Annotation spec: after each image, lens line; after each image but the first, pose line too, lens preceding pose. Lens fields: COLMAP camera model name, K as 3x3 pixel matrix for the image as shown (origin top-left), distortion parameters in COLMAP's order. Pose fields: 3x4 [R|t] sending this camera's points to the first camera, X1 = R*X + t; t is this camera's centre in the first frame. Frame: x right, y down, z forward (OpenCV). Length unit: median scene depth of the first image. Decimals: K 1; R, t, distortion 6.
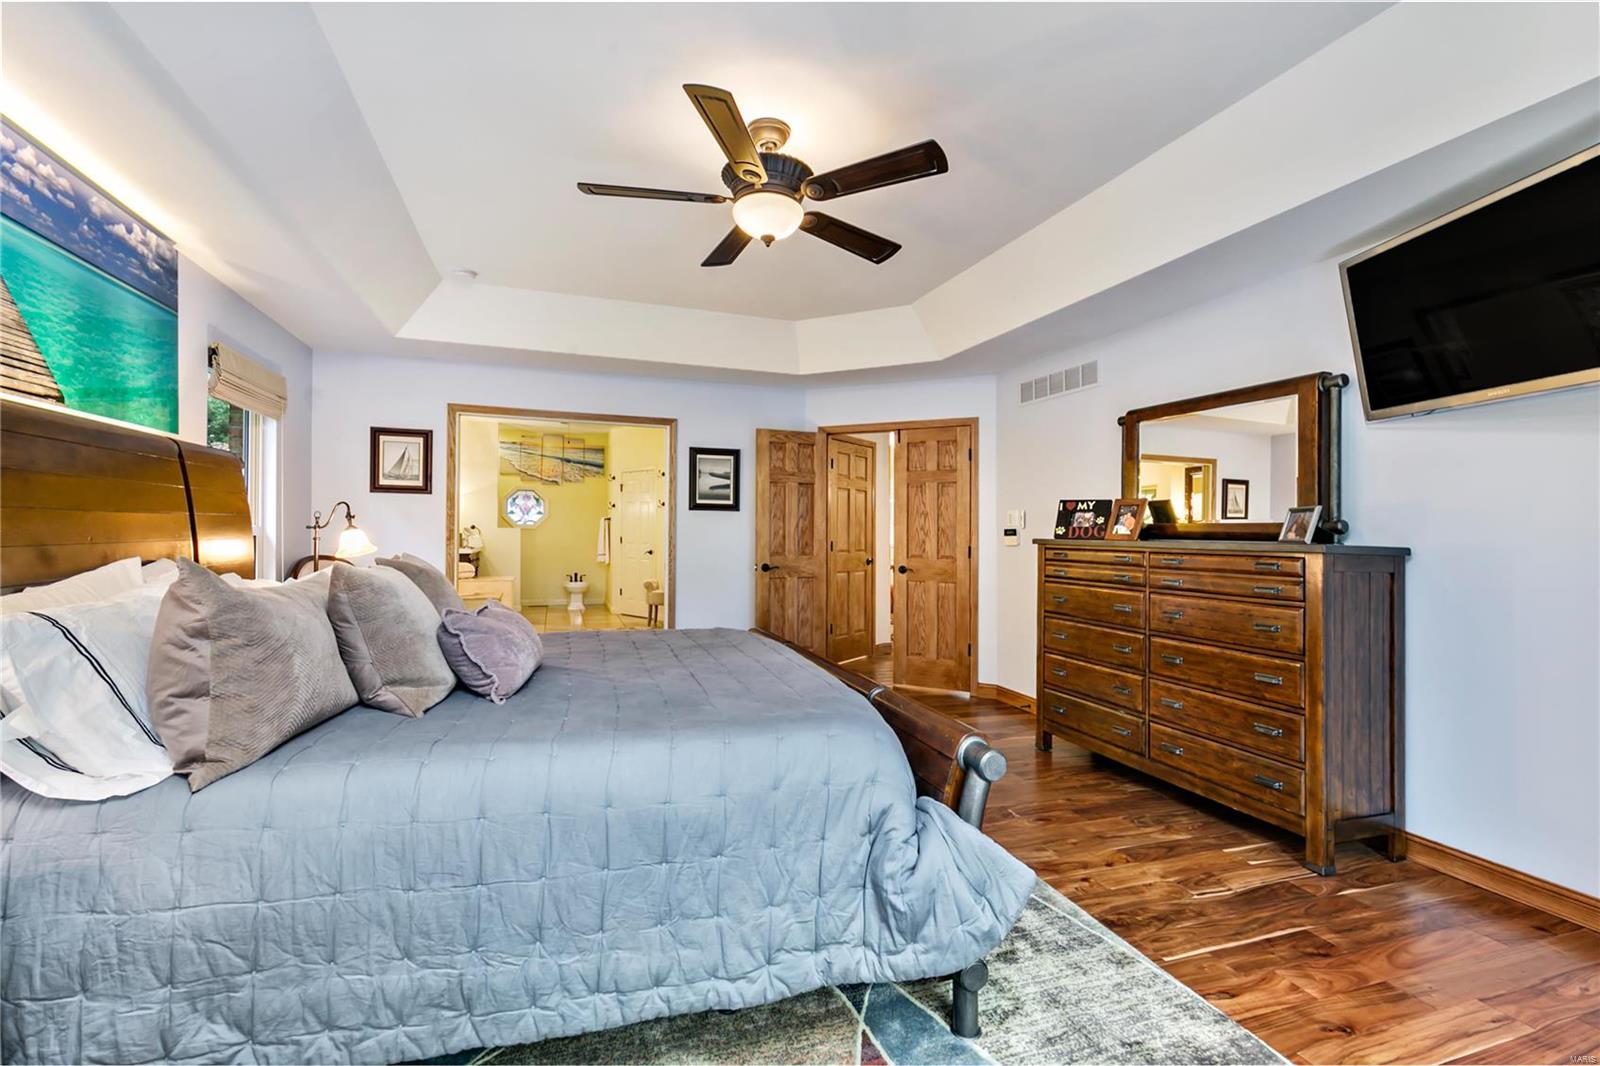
lens RADIAL K [[728.9, 0, 817.1], [0, 728.9, 535.1], [0, 0, 1]] dist [0.006526, -0.001098]
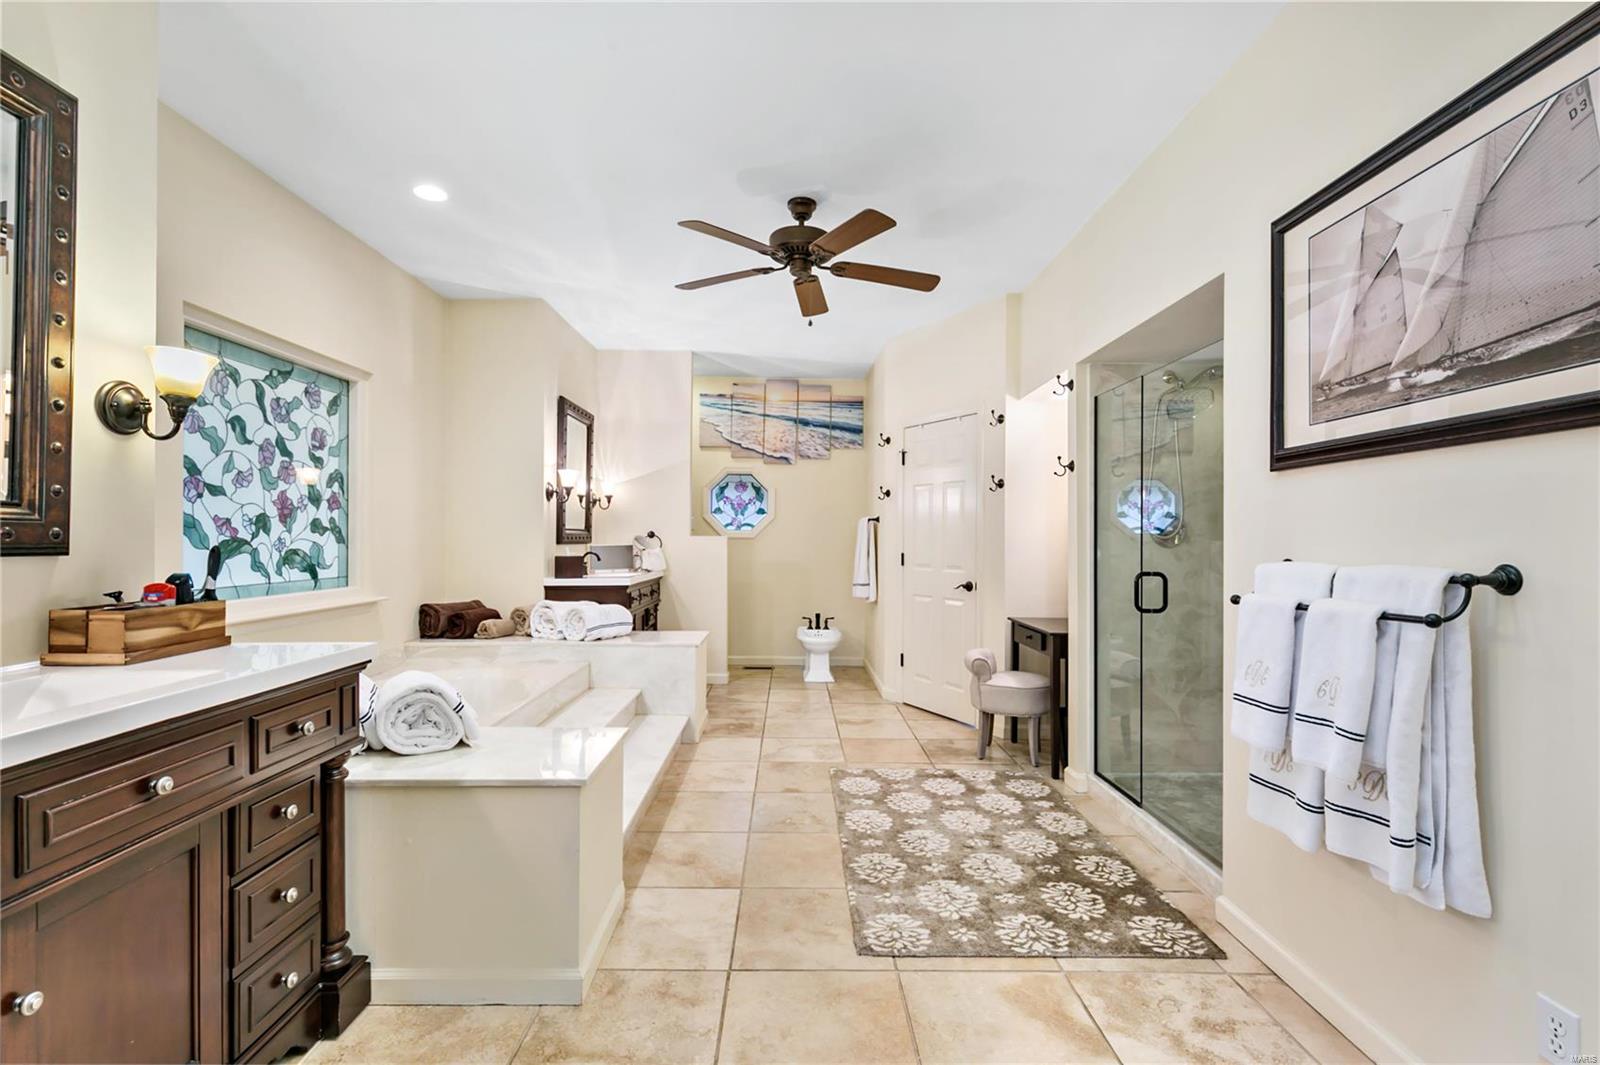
lens RADIAL K [[728.9, 0, 798.9], [0, 728.9, 535.4], [0, 0, 1]] dist [0.006526, -0.001098]
pose [[0.945316, -0.001240, -0.326154, -0.159210], [-0.001959, 0.999953, -0.009480, -0.004784], [0.326151, 0.009601, 0.945269, 0.457146]]
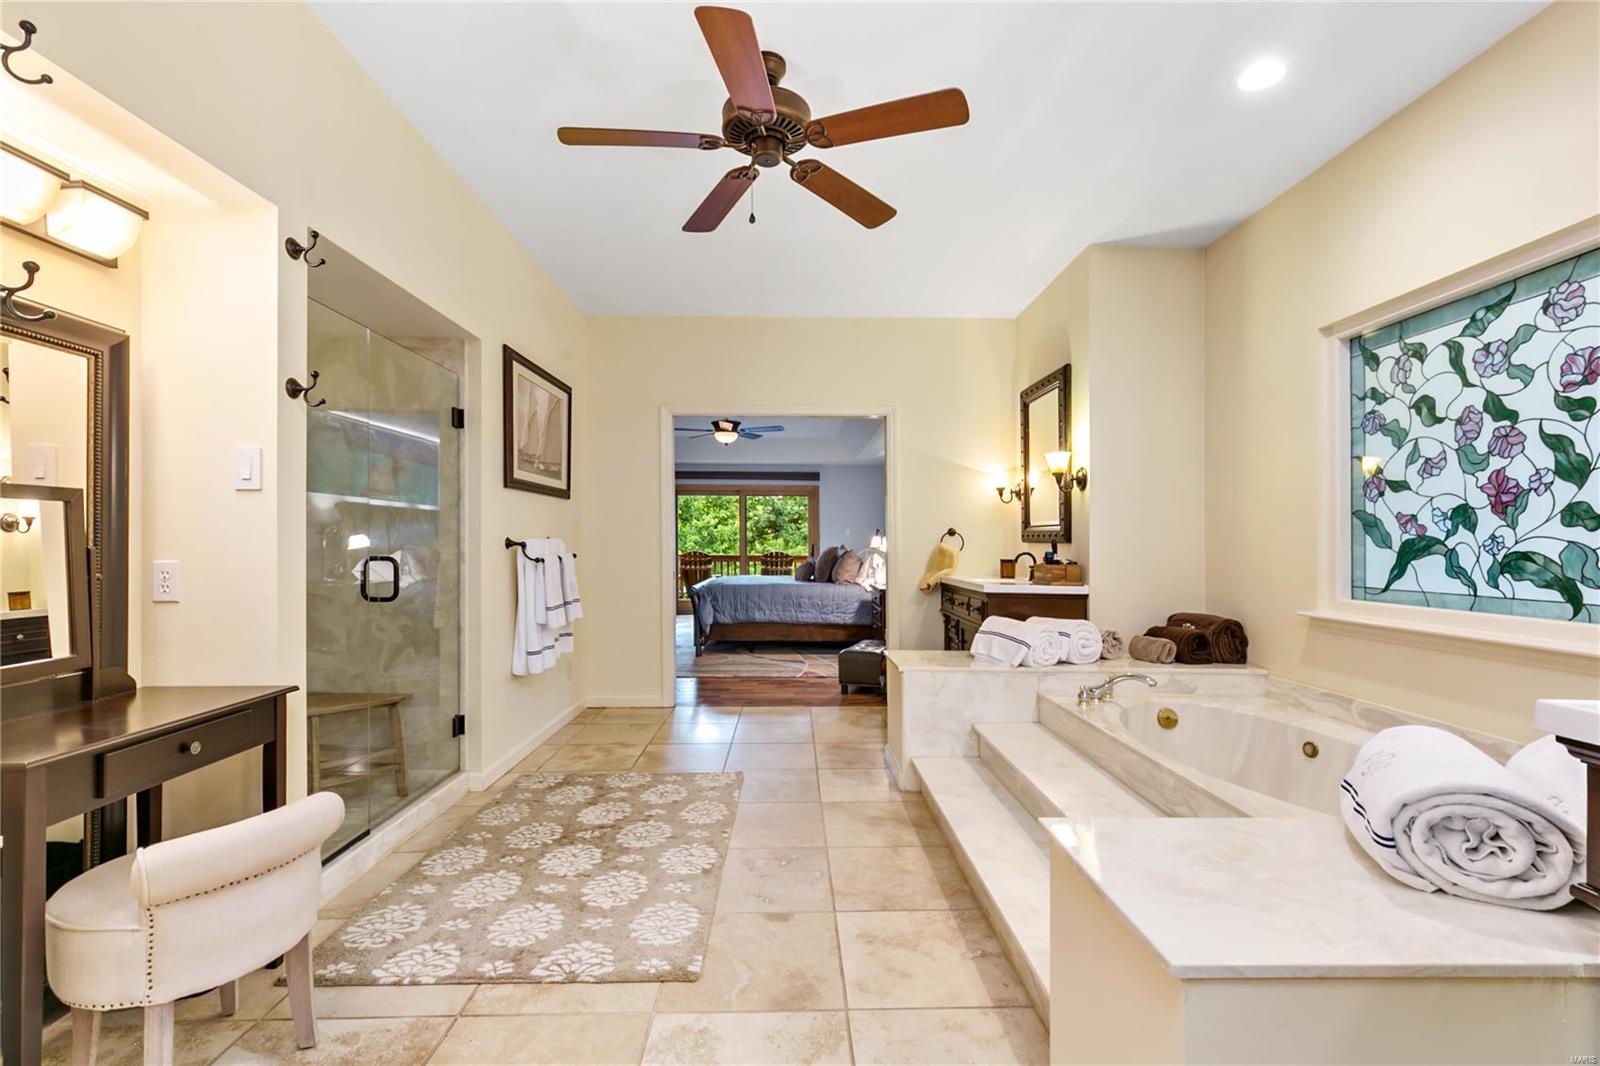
lens RADIAL K [[728.9, 0, 804.3], [0, 728.9, 541.9], [0, 0, 1]] dist [0.006526, -0.001098]
pose [[-0.949009, -0.014586, 0.314912, -0.450718], [-0.013848, 0.999894, 0.004580, -0.000935], [-0.314946, -0.000014, -0.949110, 1.267007]]
